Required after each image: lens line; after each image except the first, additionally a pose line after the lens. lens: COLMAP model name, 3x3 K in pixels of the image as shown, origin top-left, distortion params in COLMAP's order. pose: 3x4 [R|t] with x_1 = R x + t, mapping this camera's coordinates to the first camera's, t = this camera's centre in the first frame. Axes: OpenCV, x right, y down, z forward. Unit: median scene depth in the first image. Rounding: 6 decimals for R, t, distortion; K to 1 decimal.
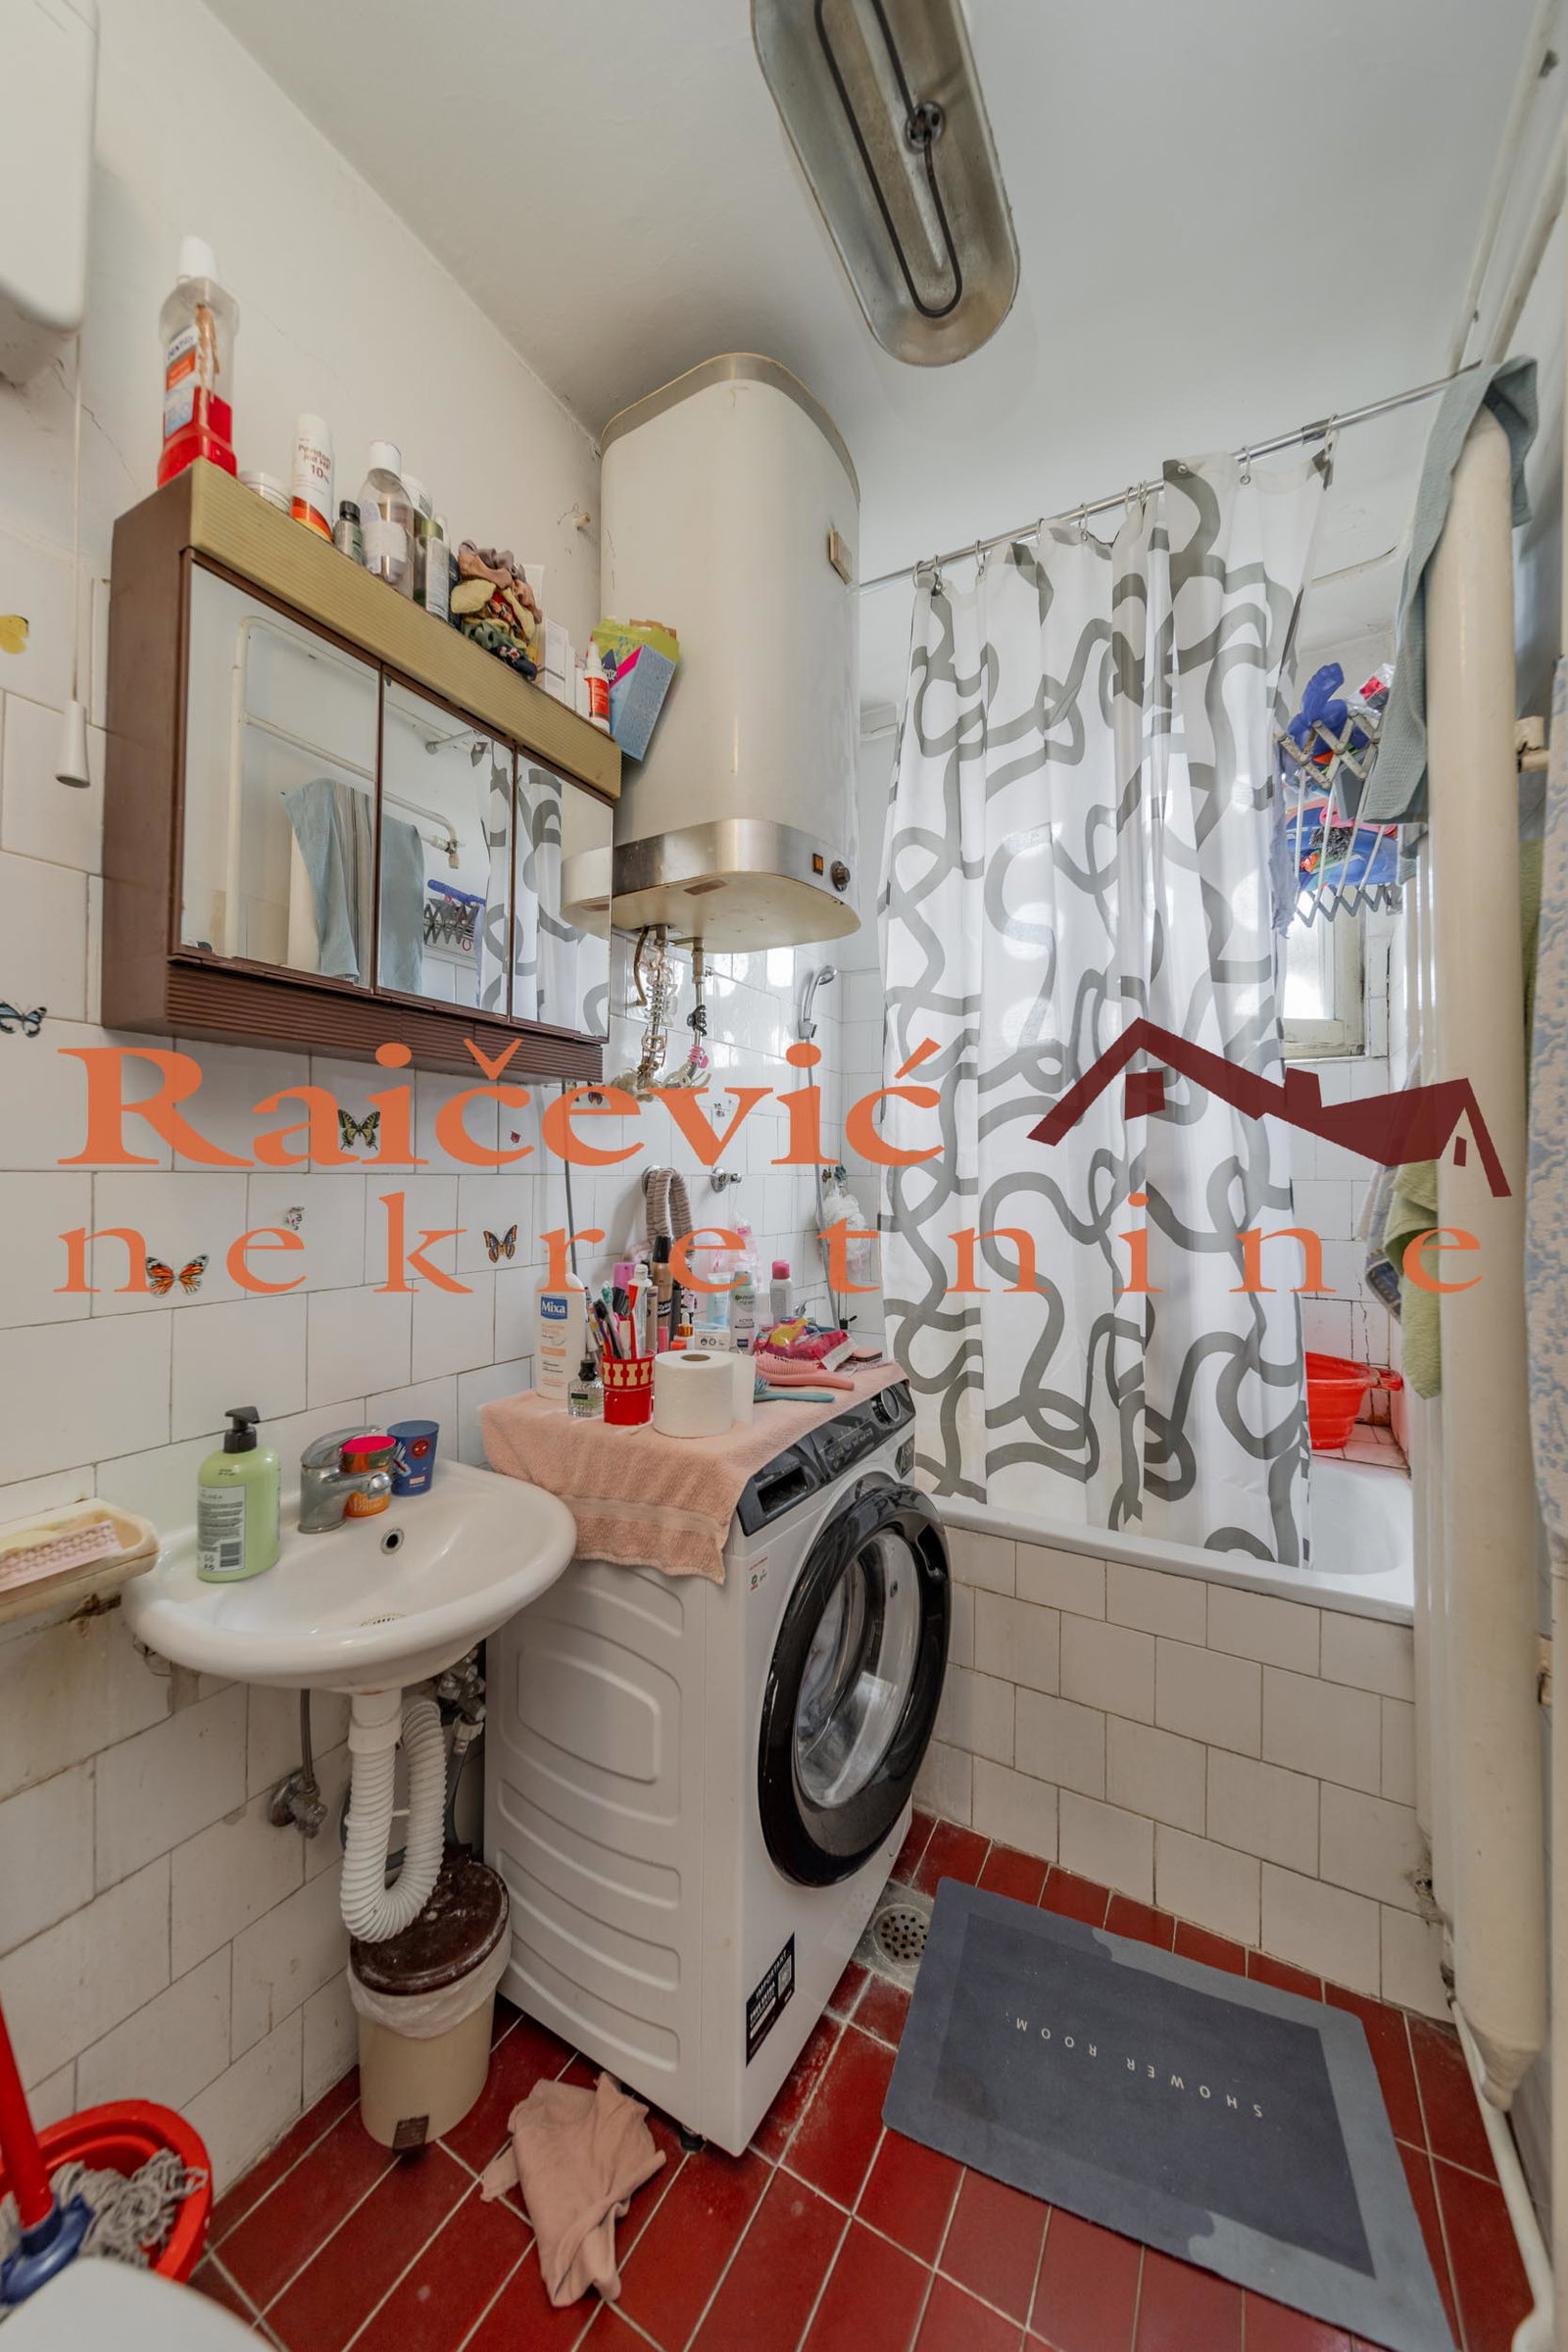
lens RADIAL K [[825.0, 0, 773.4], [0, 825.0, 1169.6], [0, 0, 1]] dist [0.001630, 0.000069]
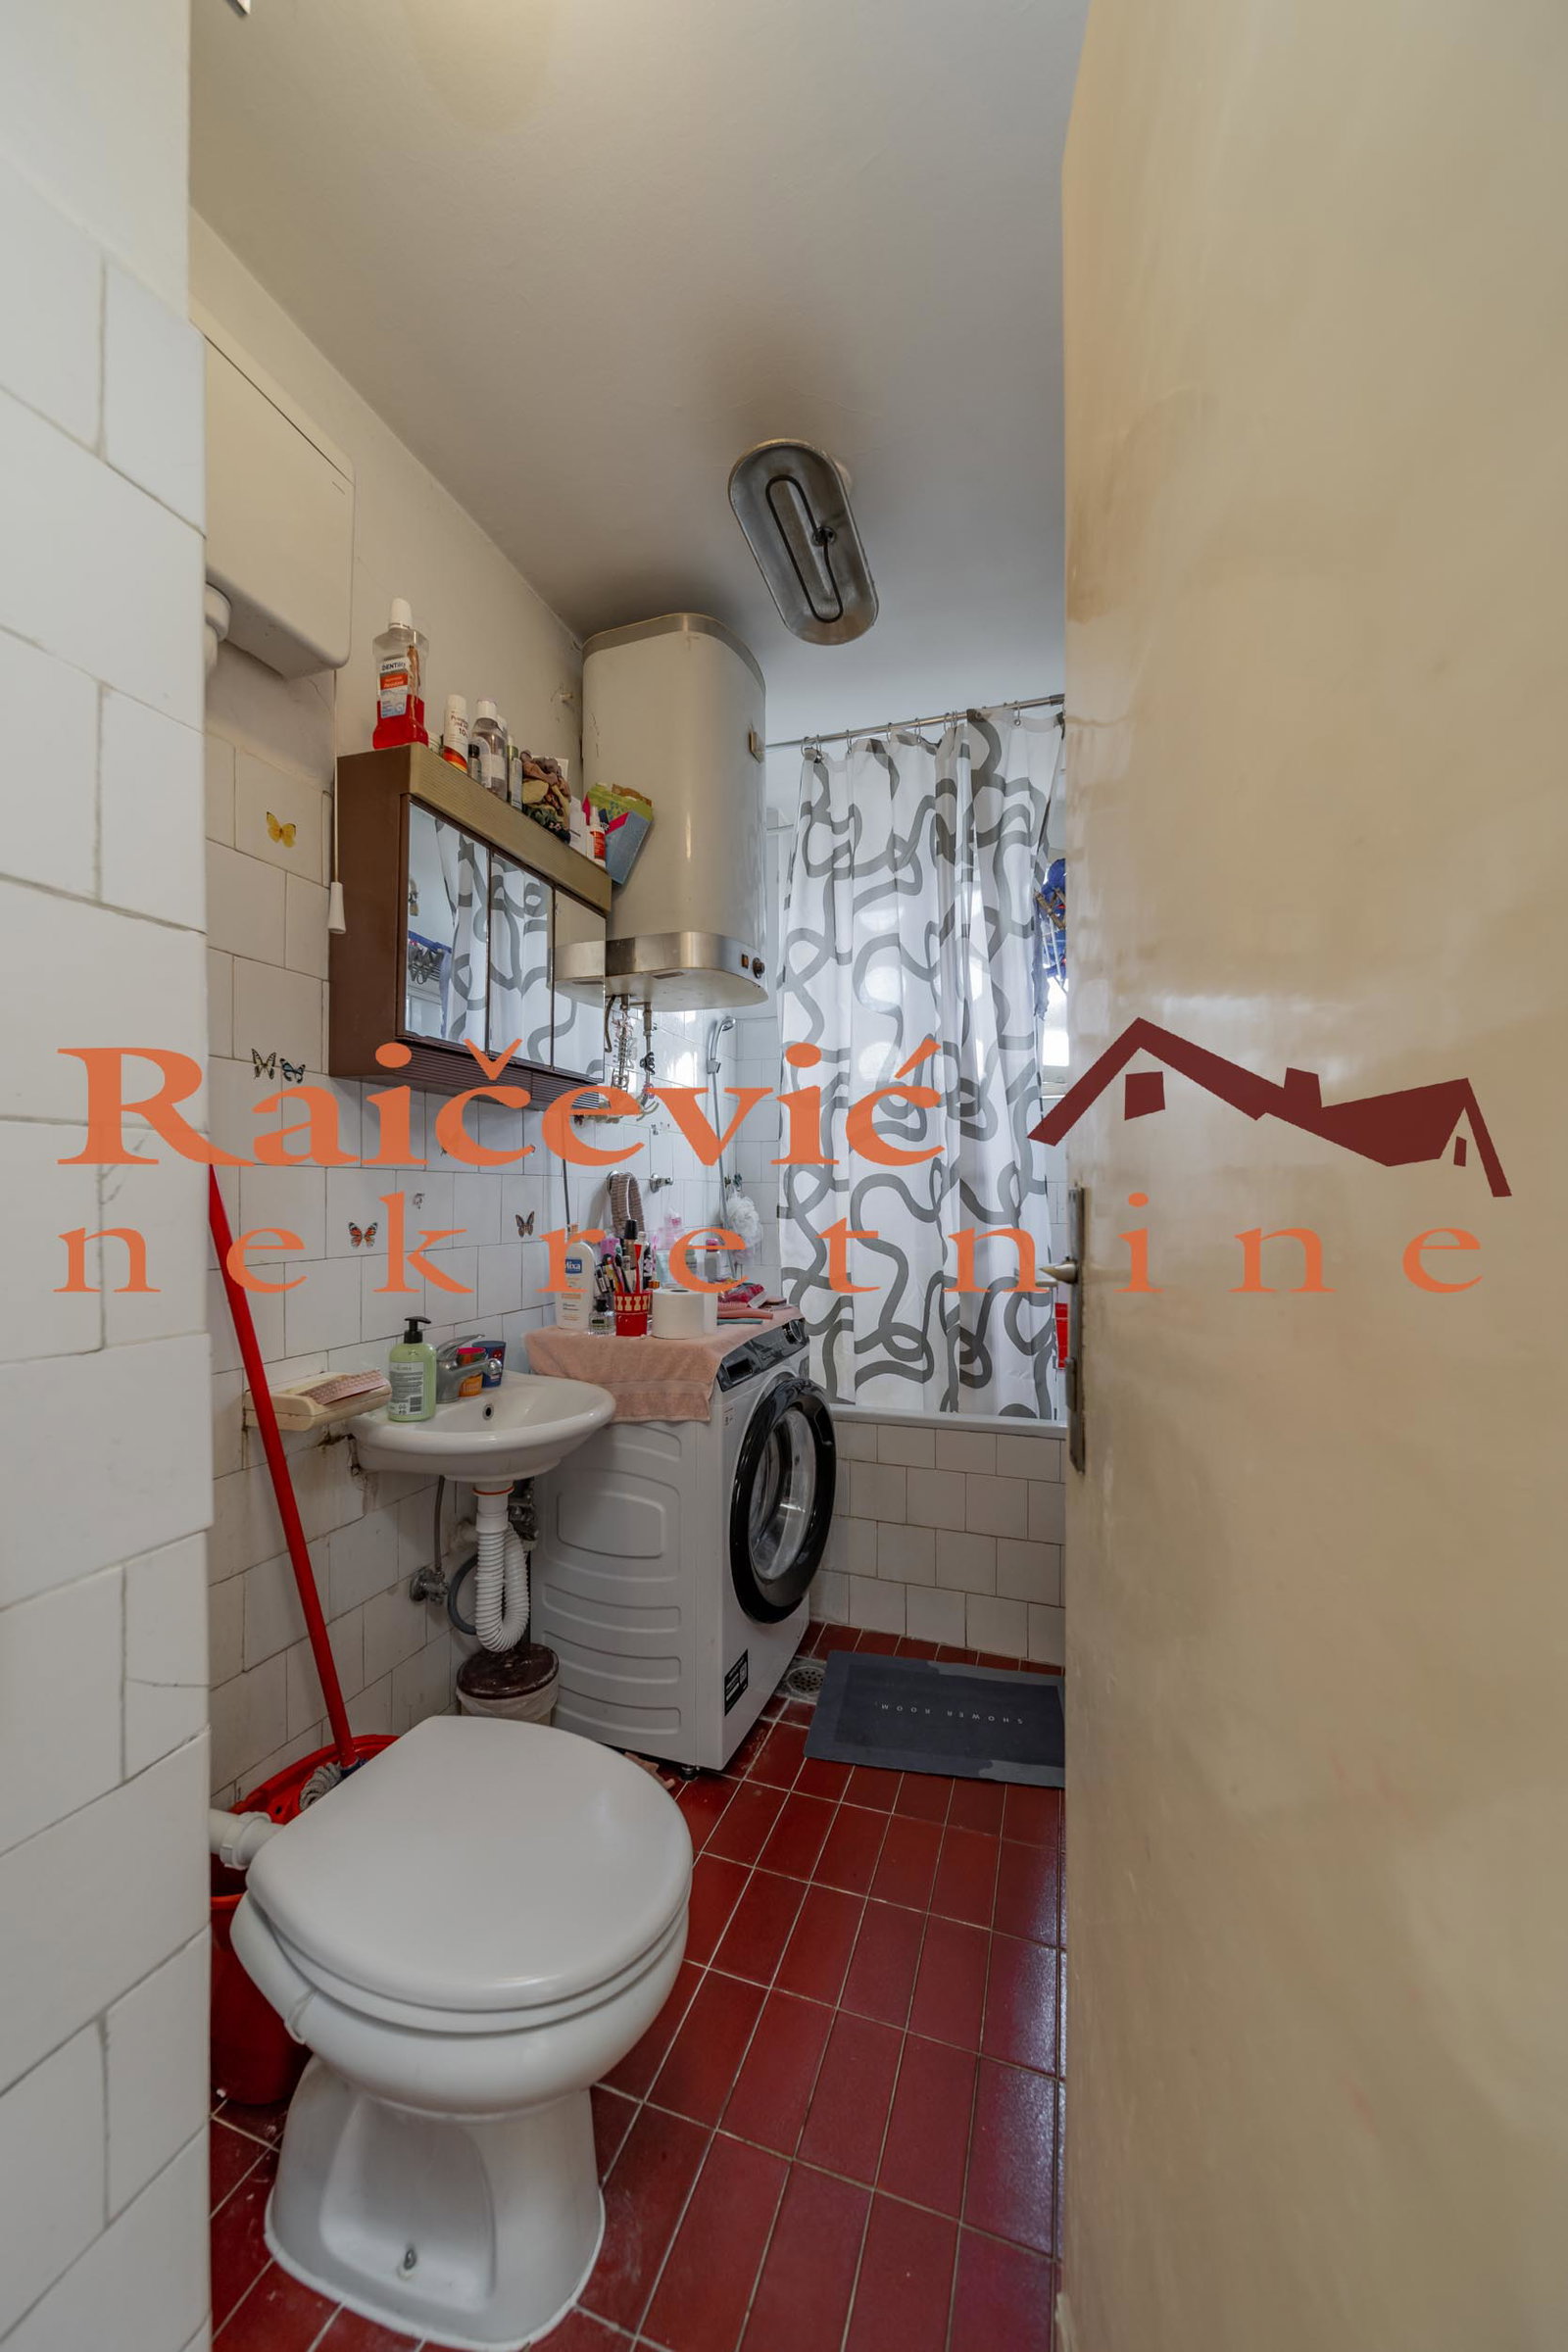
lens RADIAL K [[908.8, 0, 742.1], [0, 908.8, 1203.8], [0, 0, 1]] dist [-0.000385, 0.000015]
pose [[0.986633, -0.008948, 0.162715, -0.219279], [0.007373, 0.999920, 0.010277, 0.042514], [-0.162794, -0.008940, 0.986620, -0.595905]]
